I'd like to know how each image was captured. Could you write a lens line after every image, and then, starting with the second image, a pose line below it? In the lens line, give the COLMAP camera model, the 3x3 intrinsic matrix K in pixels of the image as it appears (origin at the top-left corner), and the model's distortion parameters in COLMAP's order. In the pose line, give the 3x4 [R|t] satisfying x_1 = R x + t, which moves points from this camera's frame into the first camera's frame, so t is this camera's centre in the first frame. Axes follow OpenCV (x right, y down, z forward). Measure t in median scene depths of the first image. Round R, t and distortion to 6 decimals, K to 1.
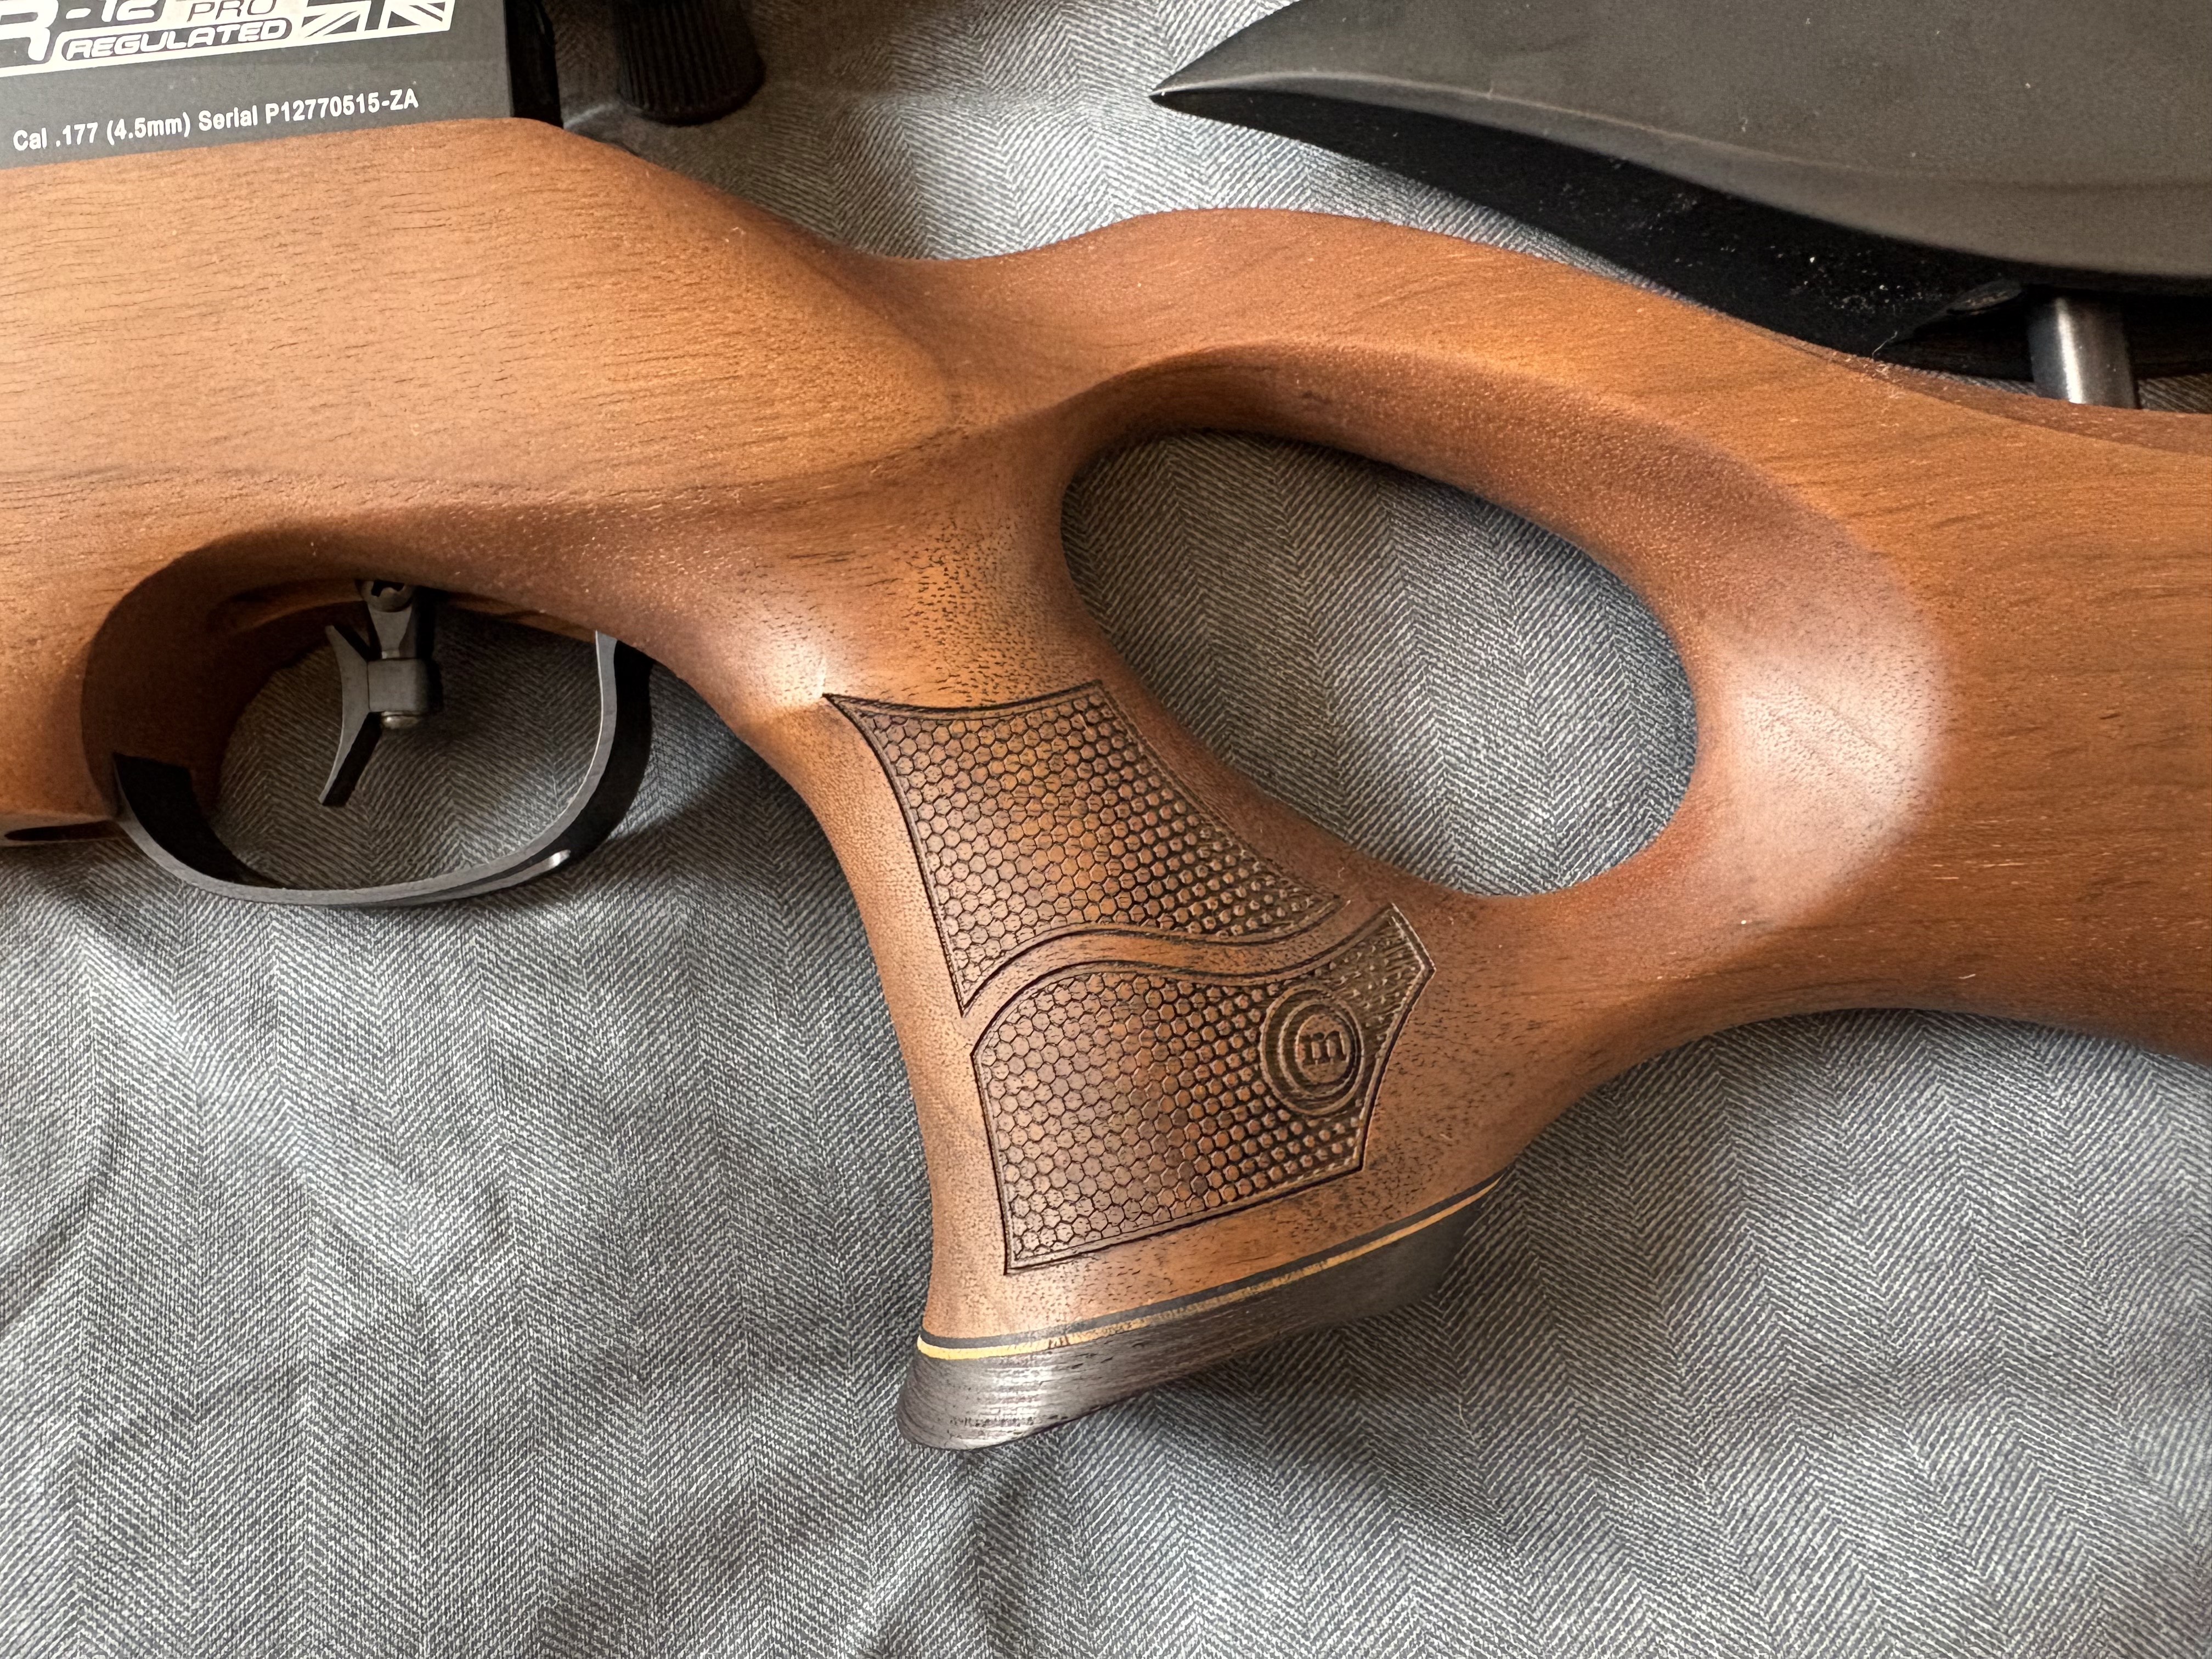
lens RADIAL K [[1694.9, 0, 1038.2], [0, 1694.9, 891.6], [0, 0, 1]] dist [-0.005503, -0.002809]
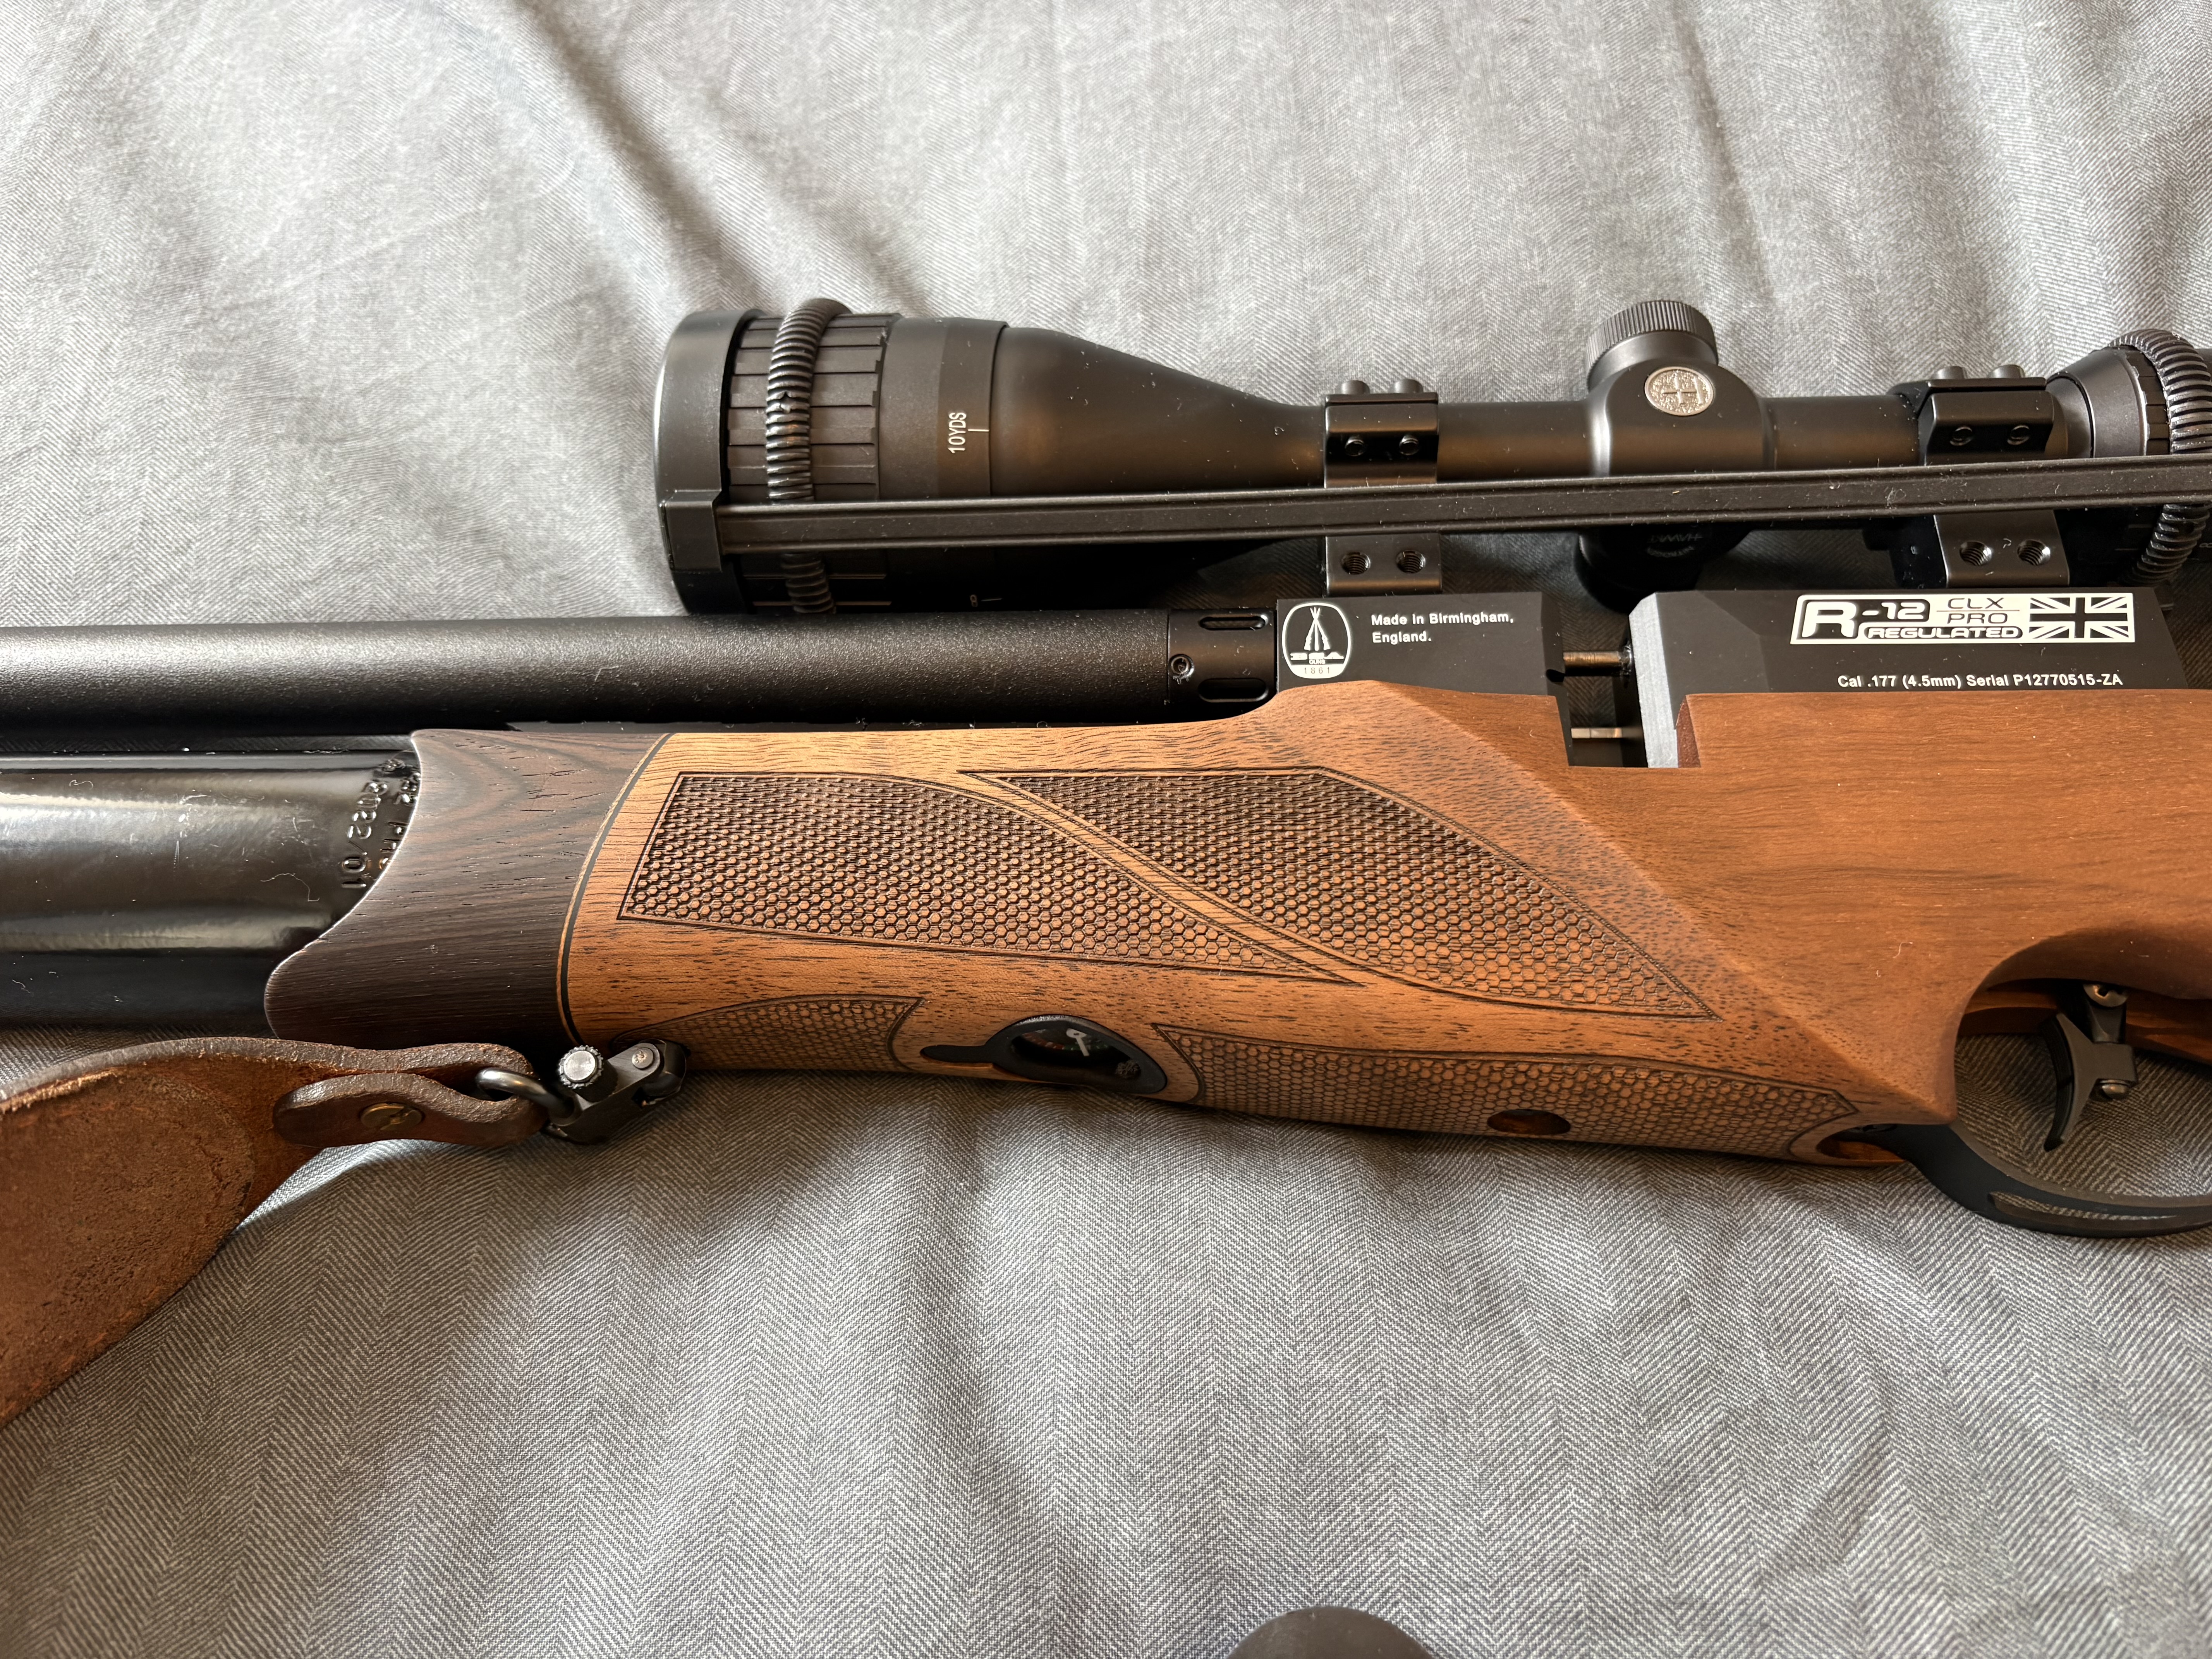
lens RADIAL K [[1751.0, 0, 1106.0], [0, 1751.0, 829.5], [0, 0, 1]] dist [-0.006367, -0.006977]
pose [[0.986655, 0.092850, -0.133753, -1.082436], [-0.140440, 0.900959, -0.410548, 0.428542], [0.082387, 0.423854, 0.901976, -0.427534]]
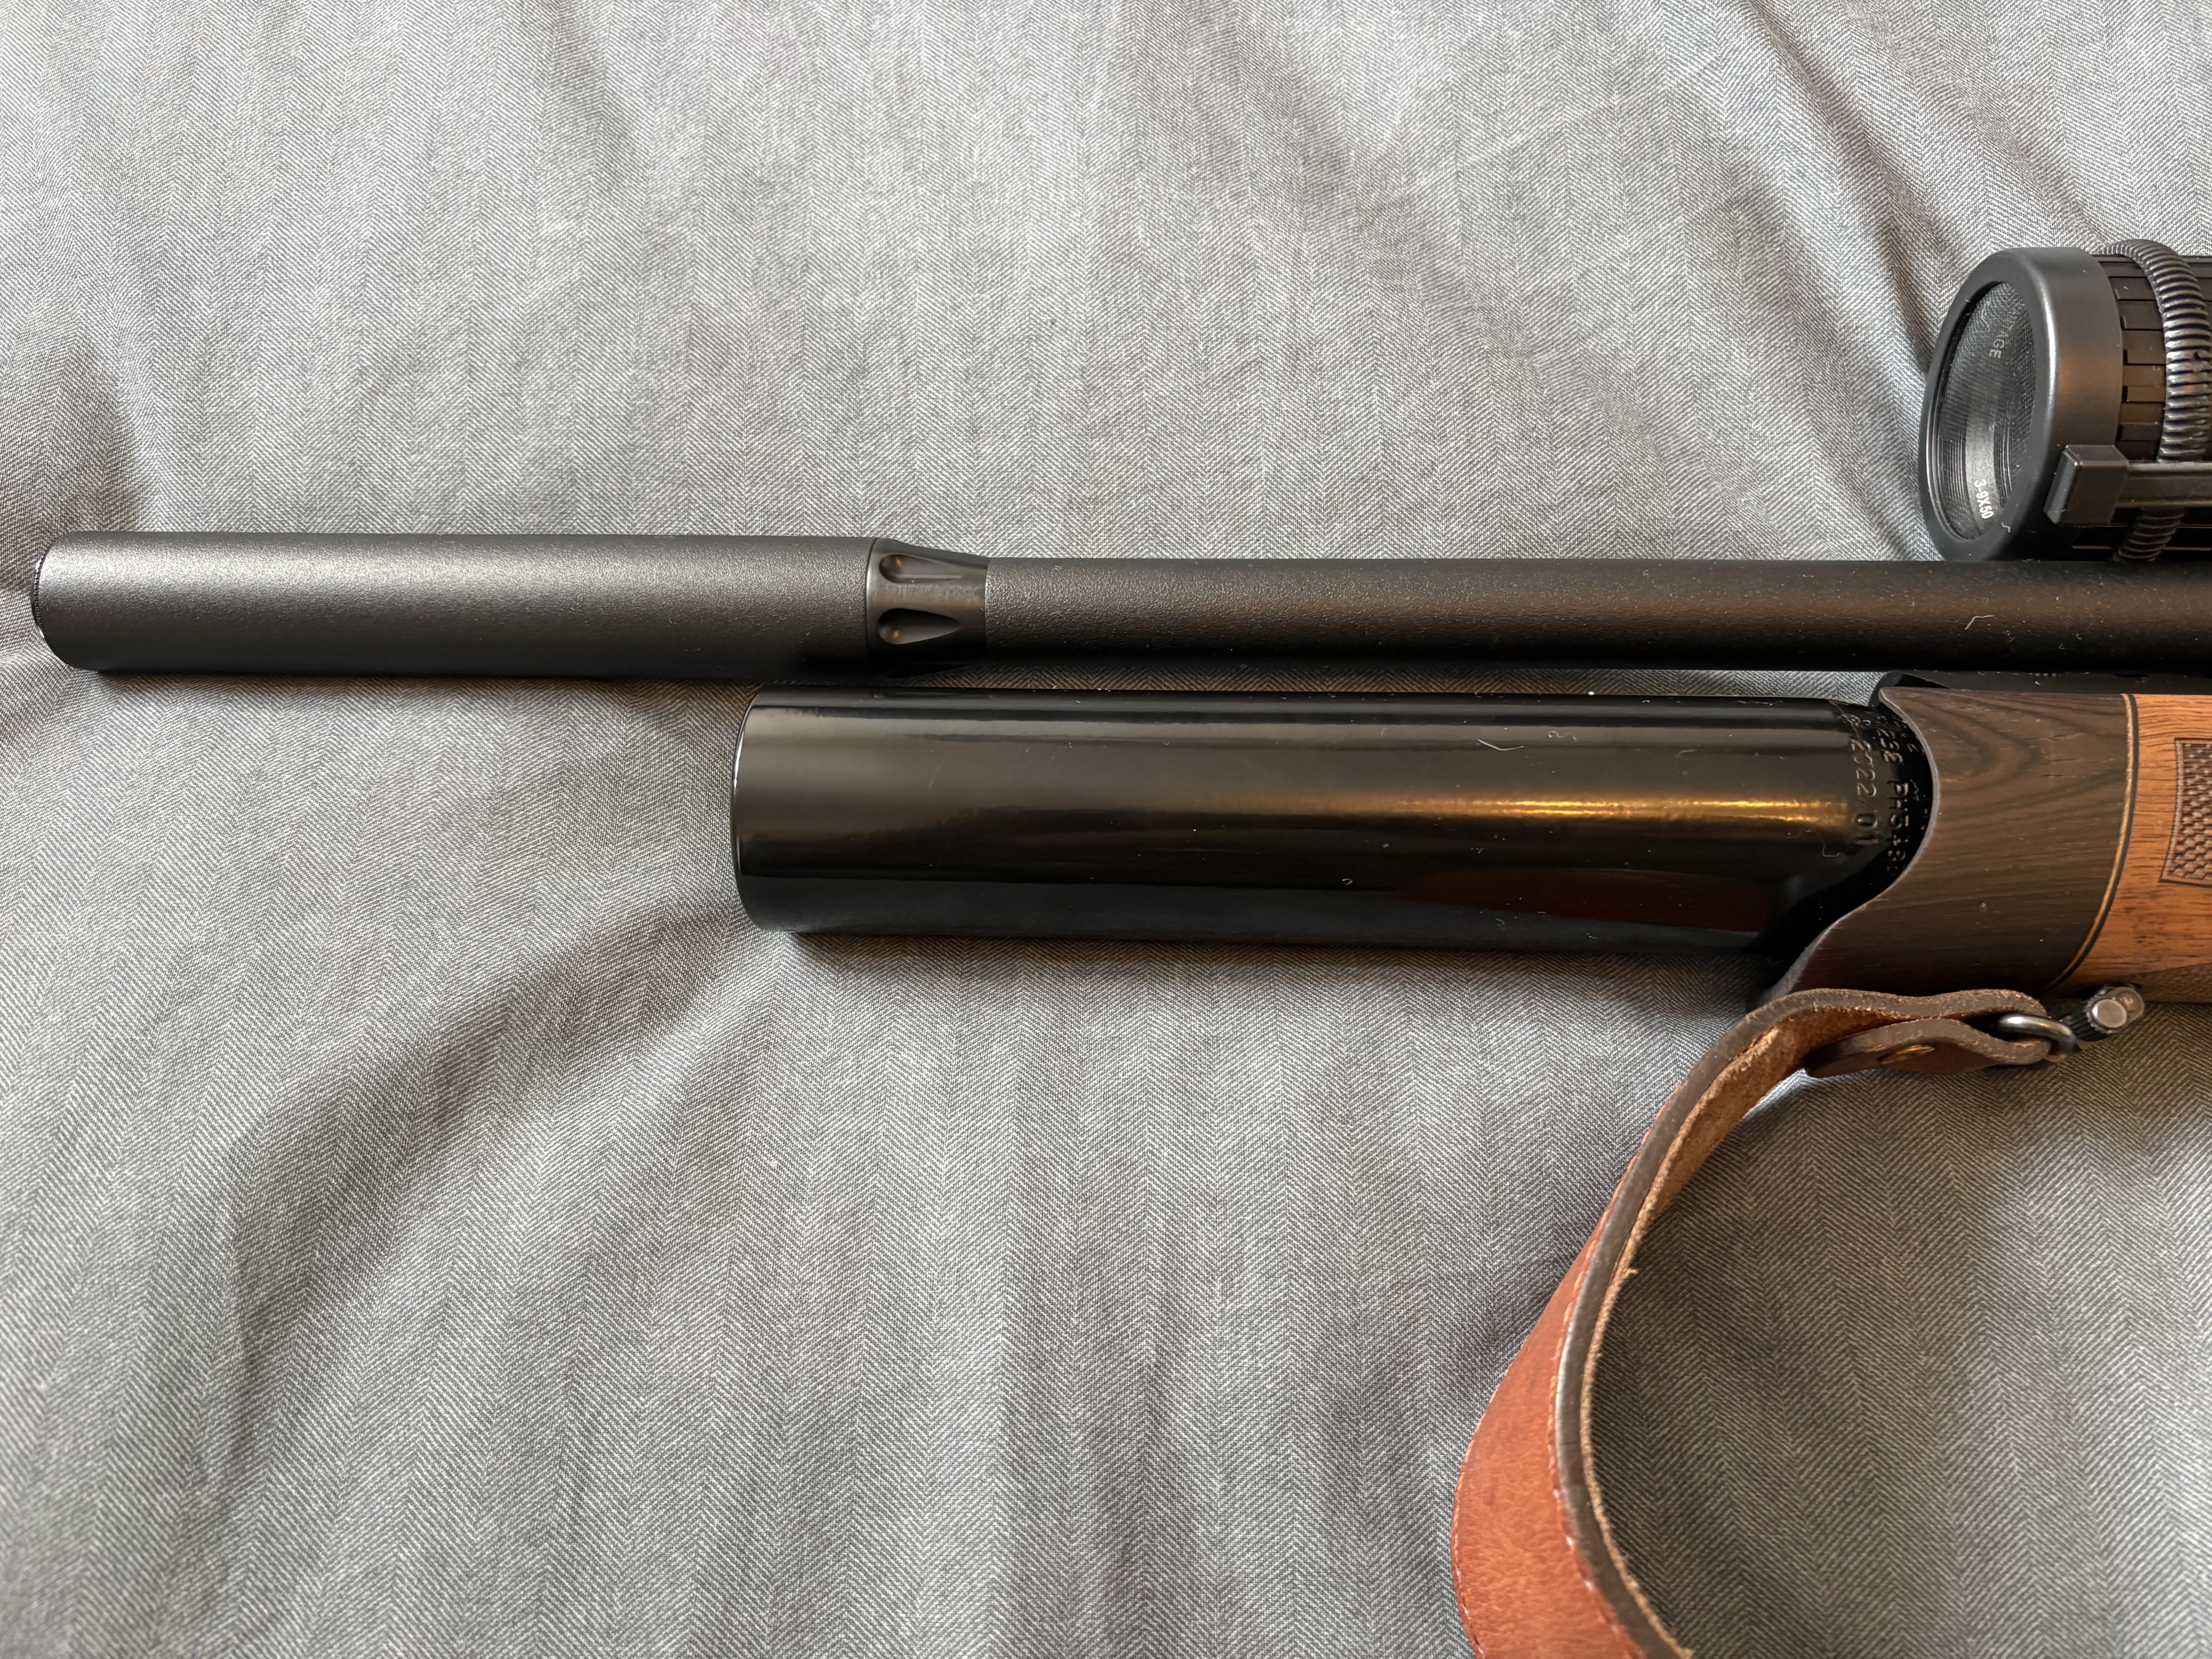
lens RADIAL K [[1751.0, 0, 1106.0], [0, 1751.0, 829.5], [0, 0, 1]] dist [-0.006367, -0.006977]
pose [[0.985937, 0.120489, -0.115800, -2.524500], [-0.148055, 0.951157, -0.270886, 0.478871], [0.077505, 0.284222, 0.955621, -0.722082]]
